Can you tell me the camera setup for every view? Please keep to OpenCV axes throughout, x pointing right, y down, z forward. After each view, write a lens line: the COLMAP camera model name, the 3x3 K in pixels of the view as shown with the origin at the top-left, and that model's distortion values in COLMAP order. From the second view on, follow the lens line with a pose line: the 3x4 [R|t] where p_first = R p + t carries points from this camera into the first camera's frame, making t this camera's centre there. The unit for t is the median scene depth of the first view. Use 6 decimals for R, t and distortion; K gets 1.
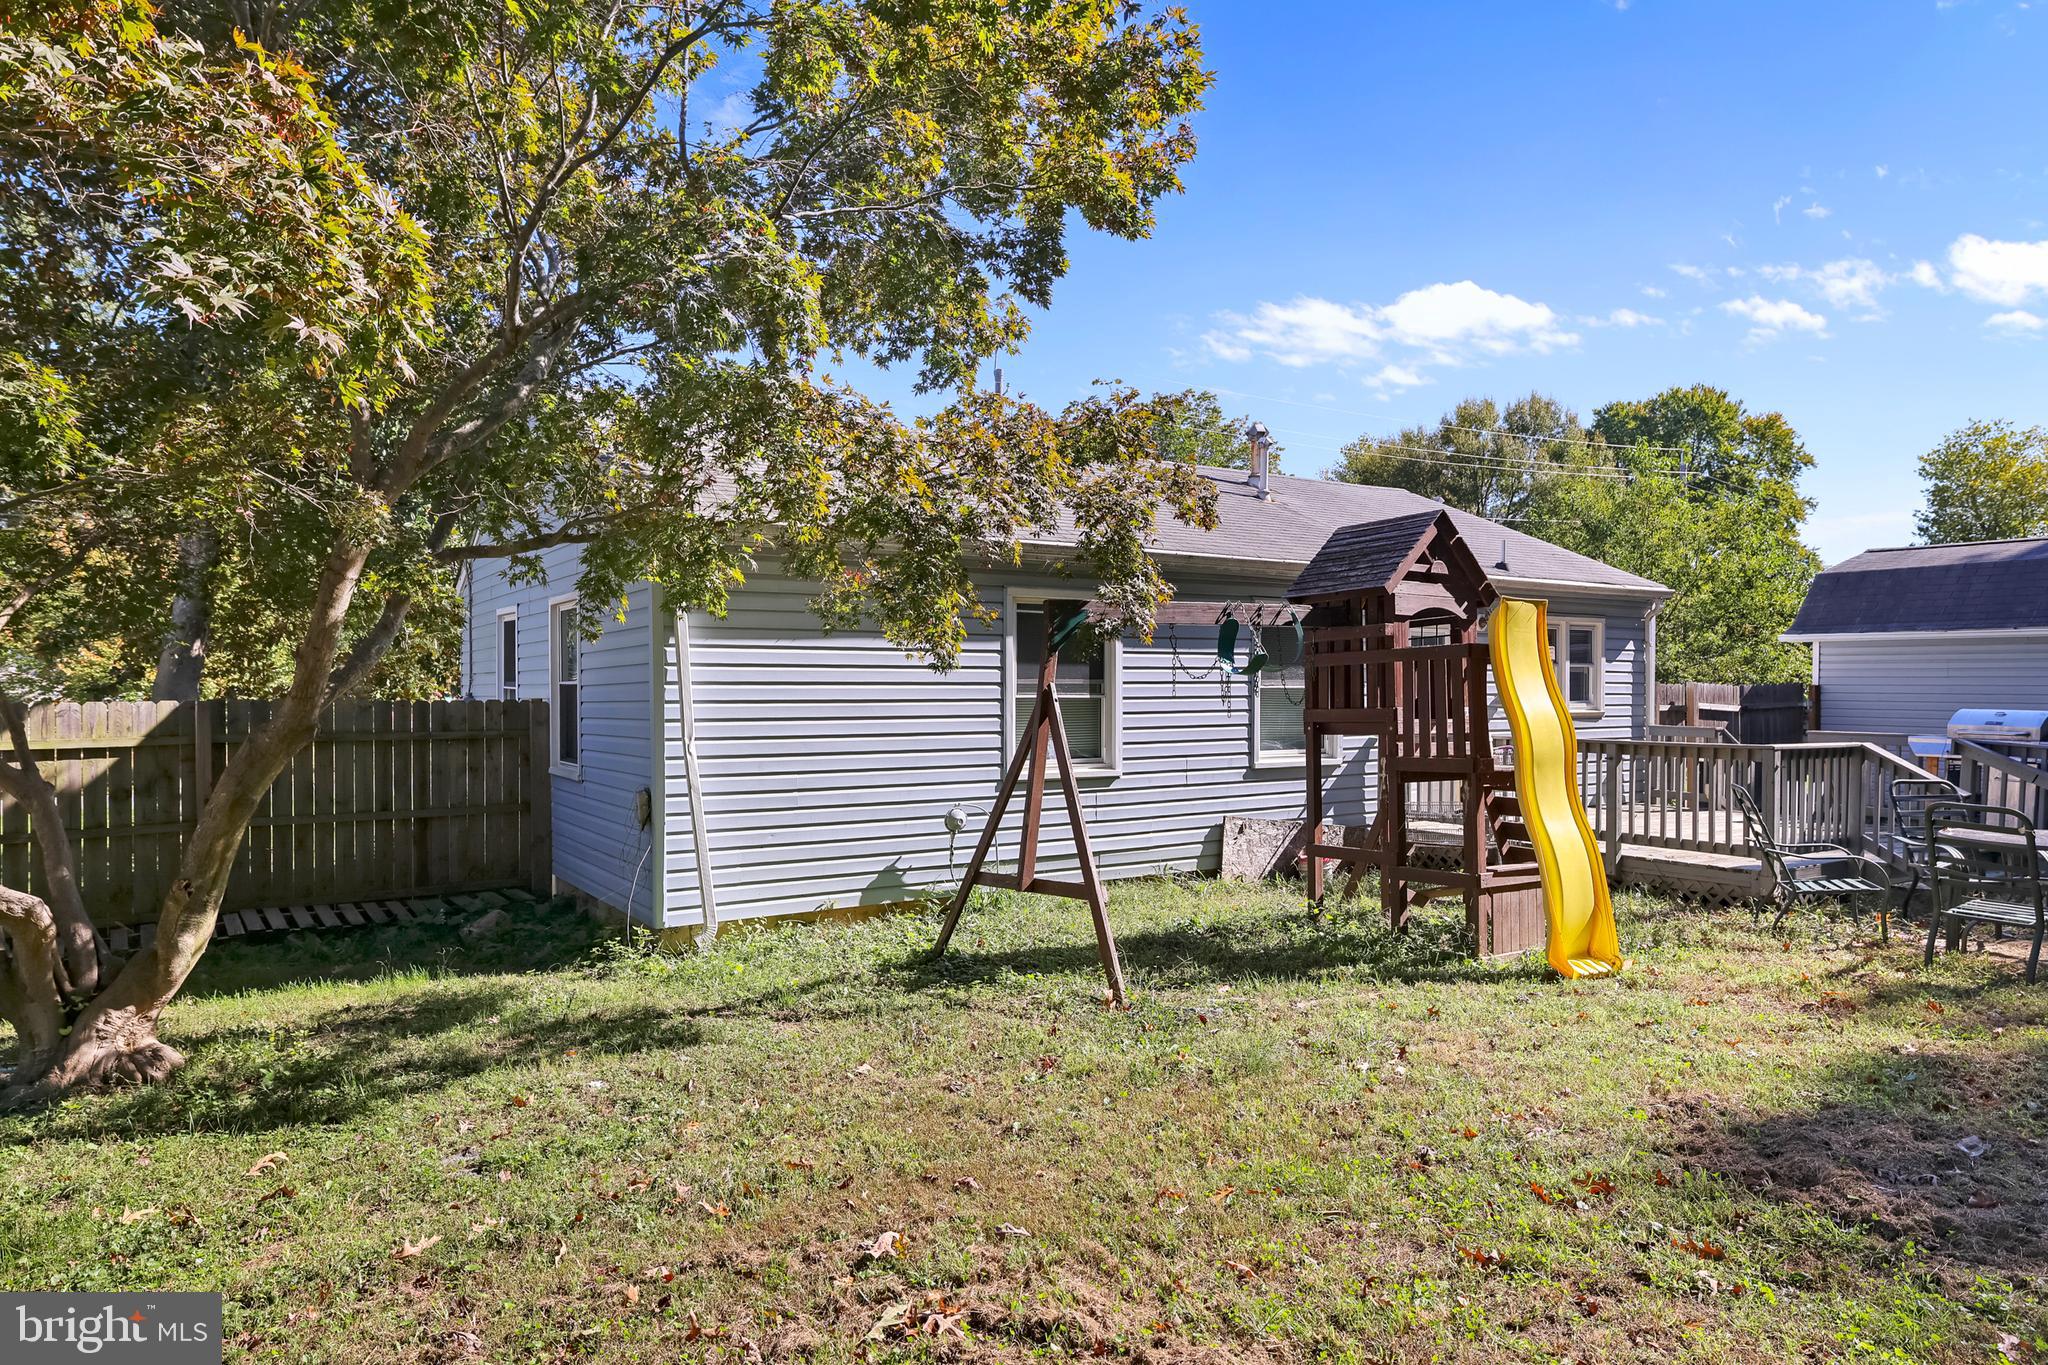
lens RADIAL K [[1267.5, 0, 1015.9], [0, 1267.5, 694.3], [0, 0, 1]] dist [0.008526, 0.002266]
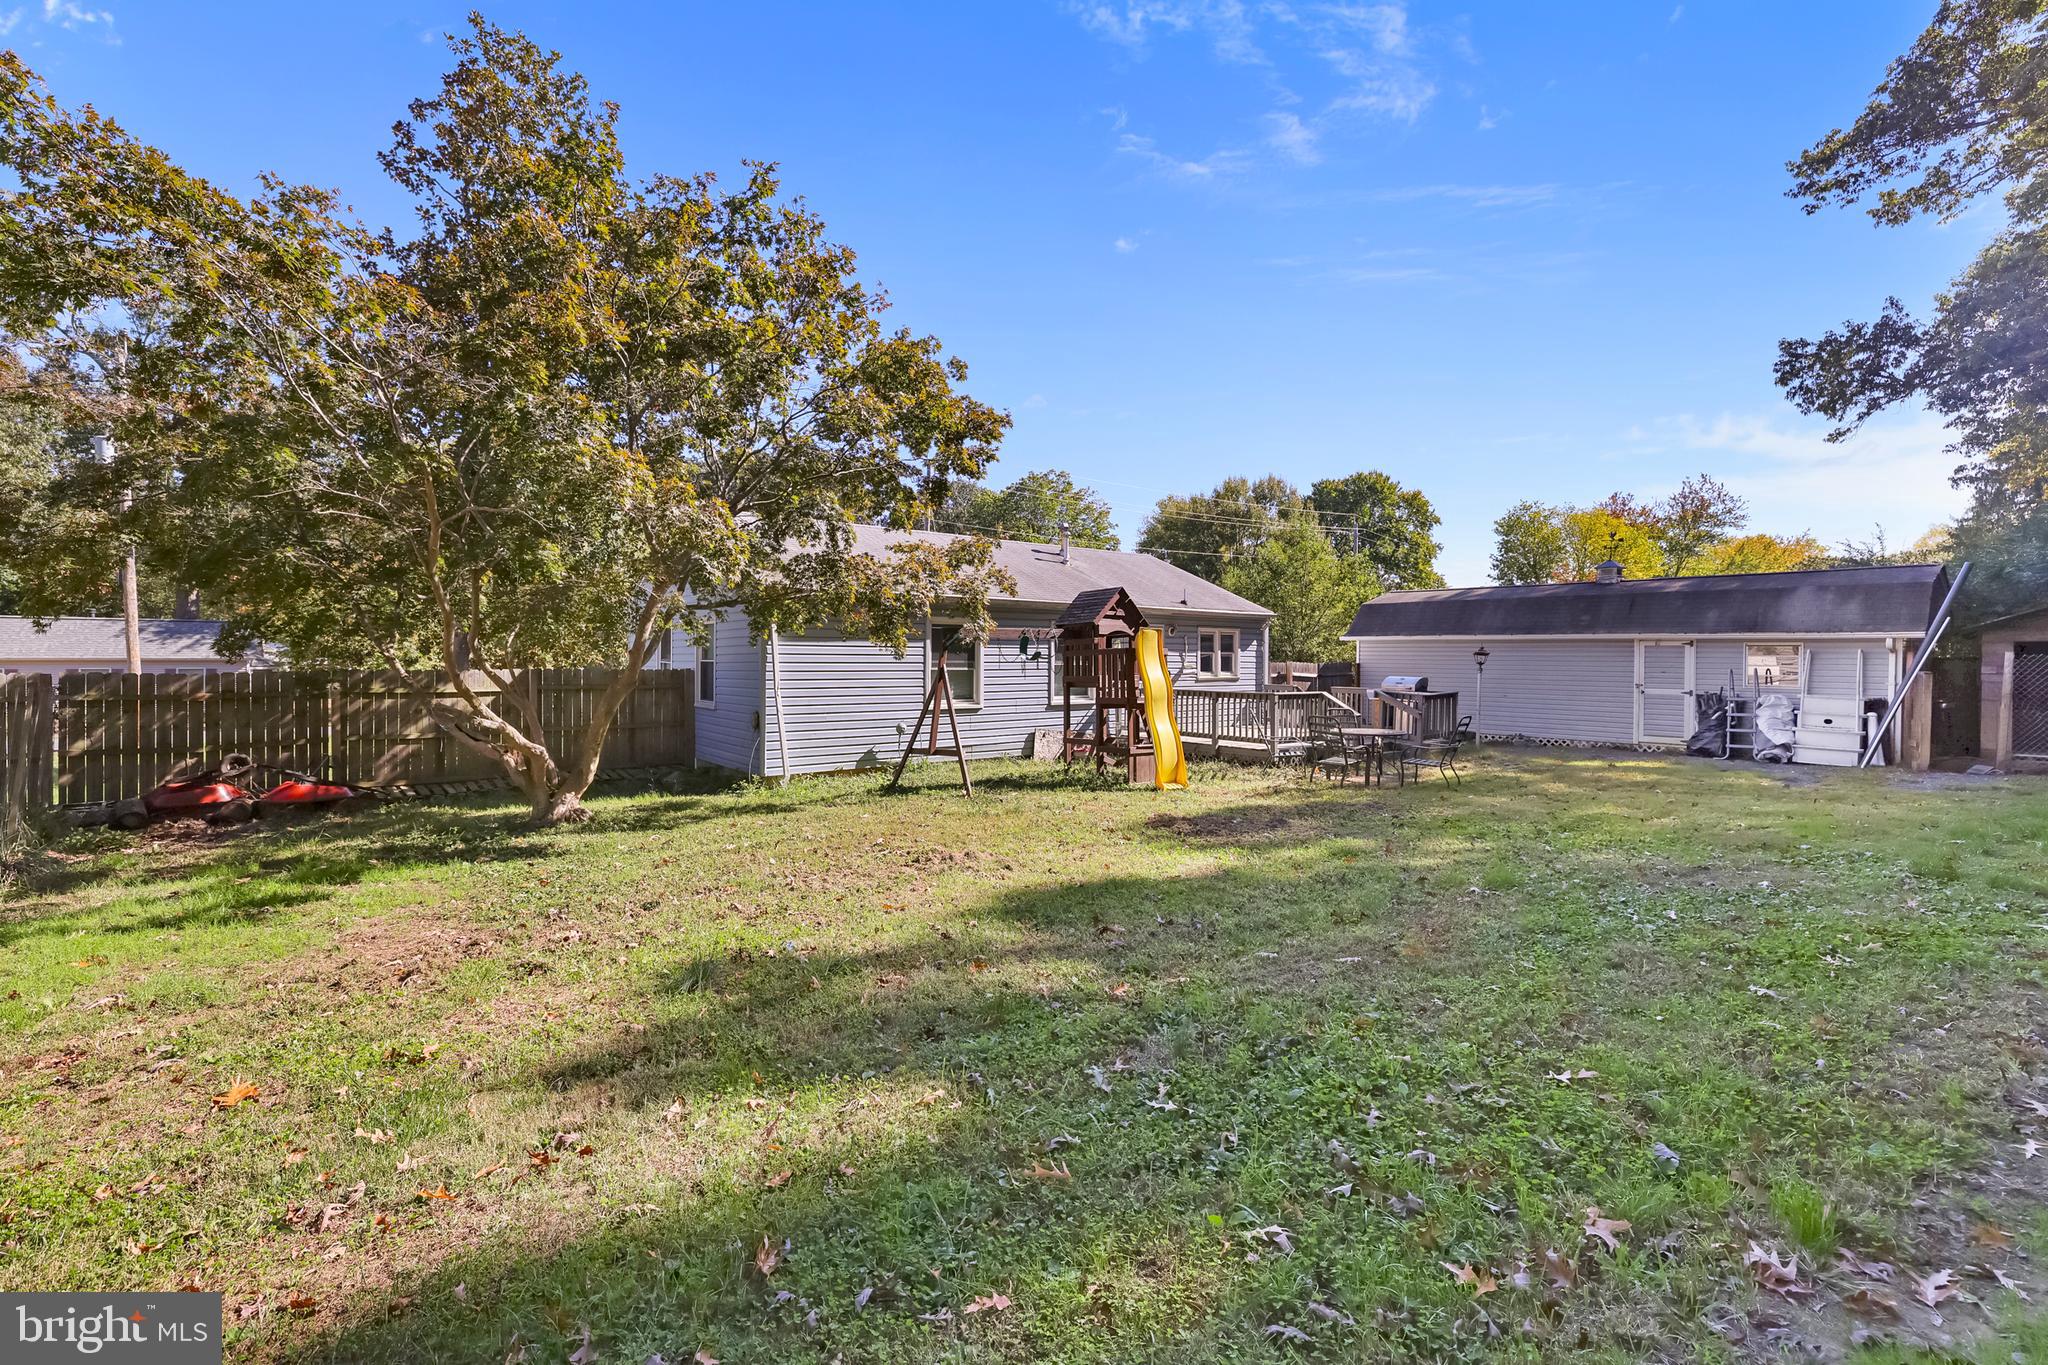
lens RADIAL K [[894.3, 0, 1011.9], [0, 894.3, 645.5], [0, 0, 1]] dist [-0.023823, 0.002779]
pose [[0.997034, 0.006527, 0.076680, 0.019873], [-0.005030, 0.999793, -0.019704, -0.008666], [-0.076793, 0.019260, 0.996861, -0.473329]]
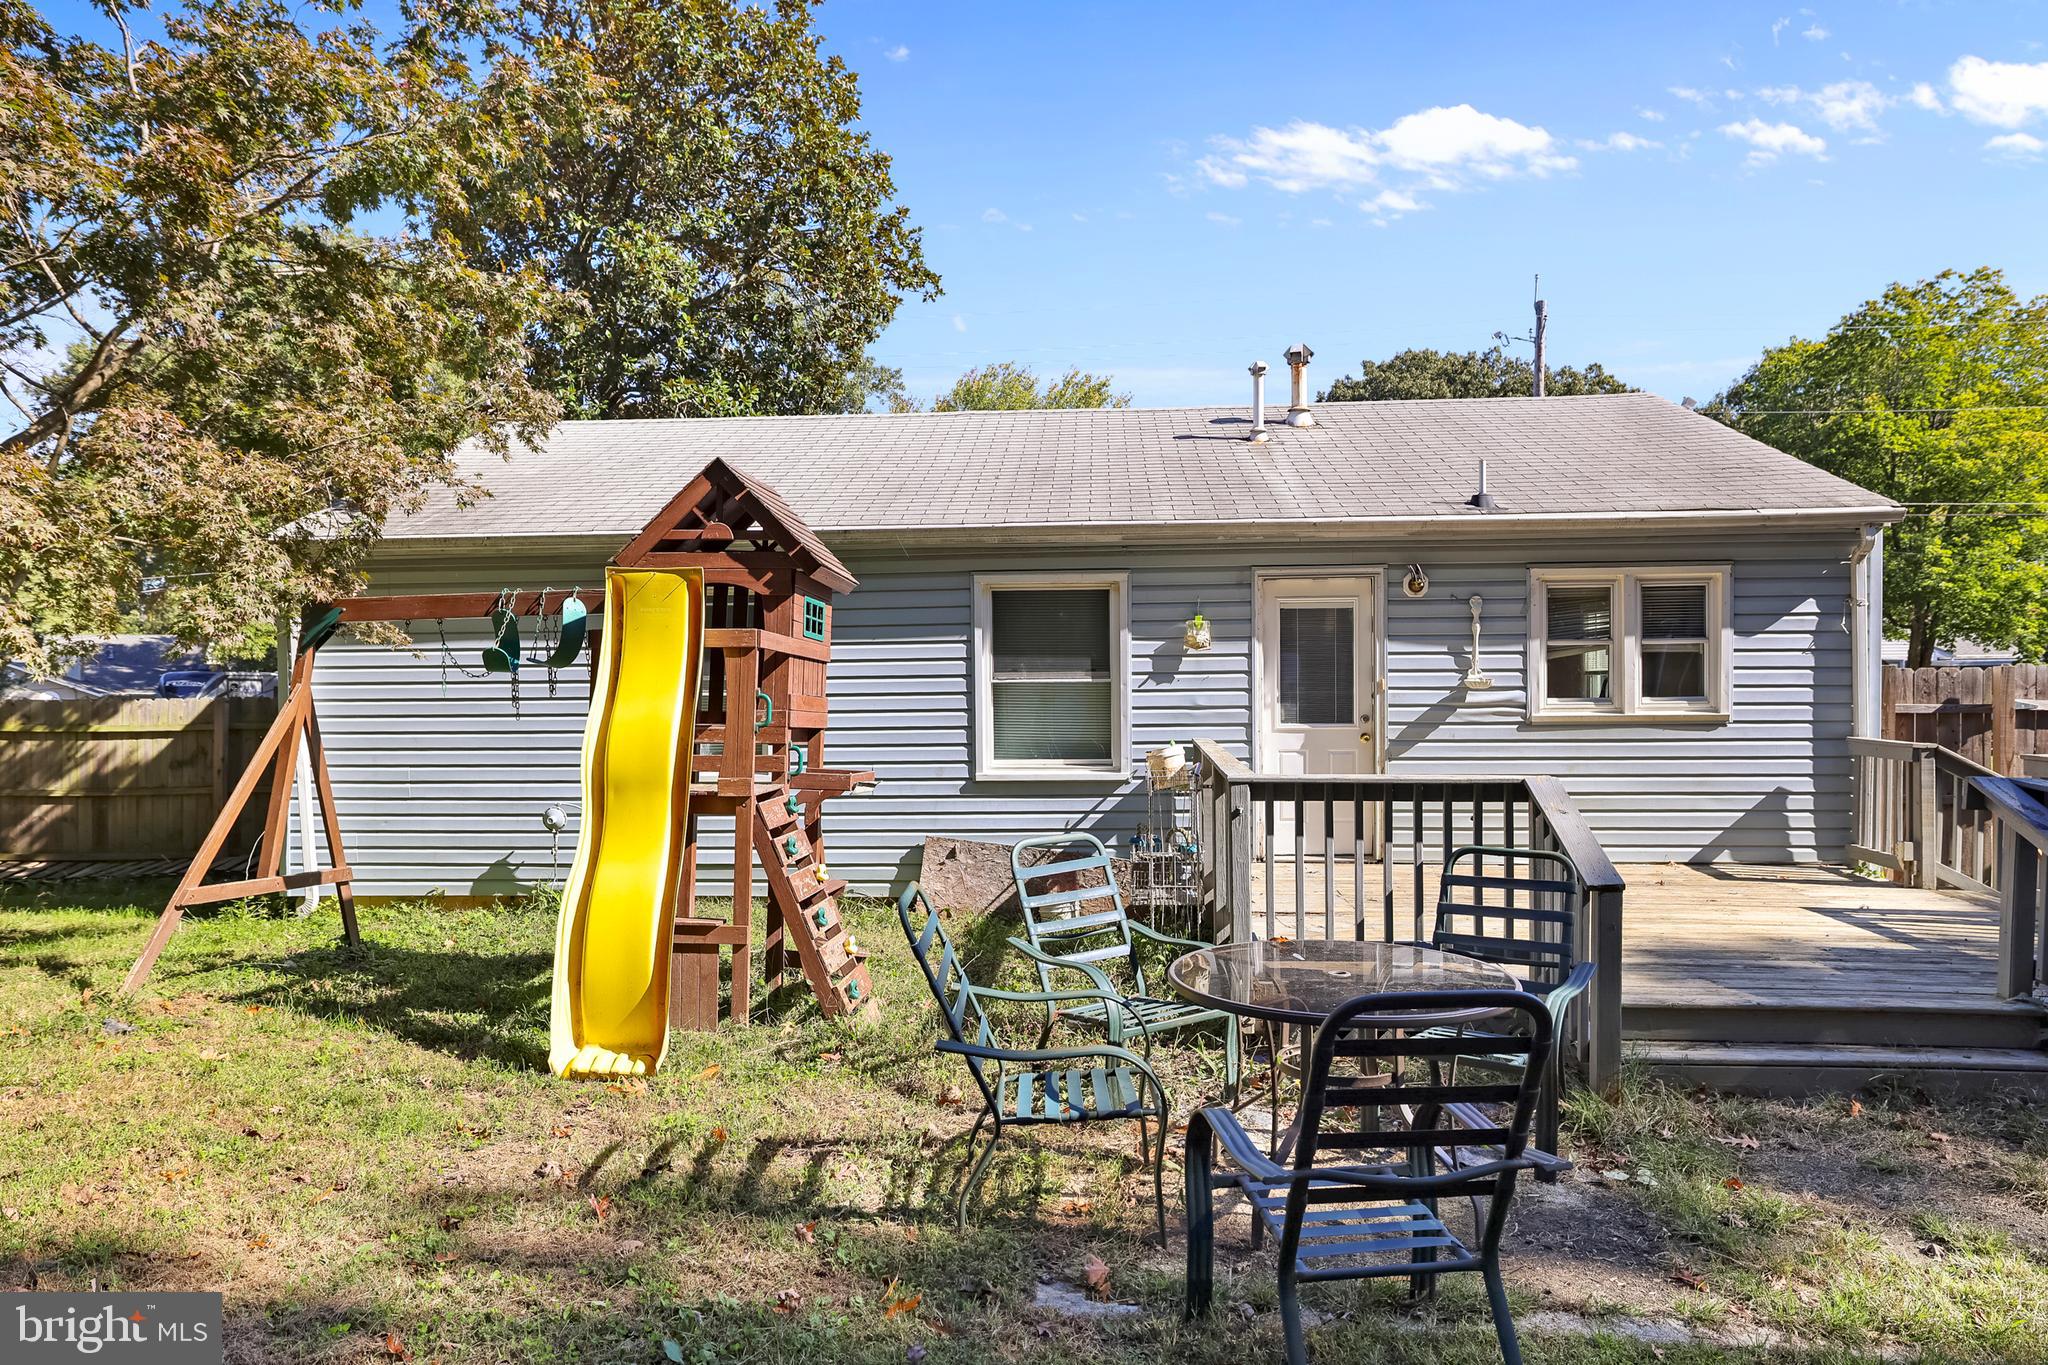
lens RADIAL K [[1267.5, 0, 1021.5], [0, 1267.5, 679.4], [0, 0, 1]] dist [0.008526, 0.002266]
pose [[0.789755, -0.008557, -0.613363, 0.829250], [0.005421, 0.999961, -0.006971, -0.001644], [0.613399, 0.002181, 0.789770, 0.423827]]
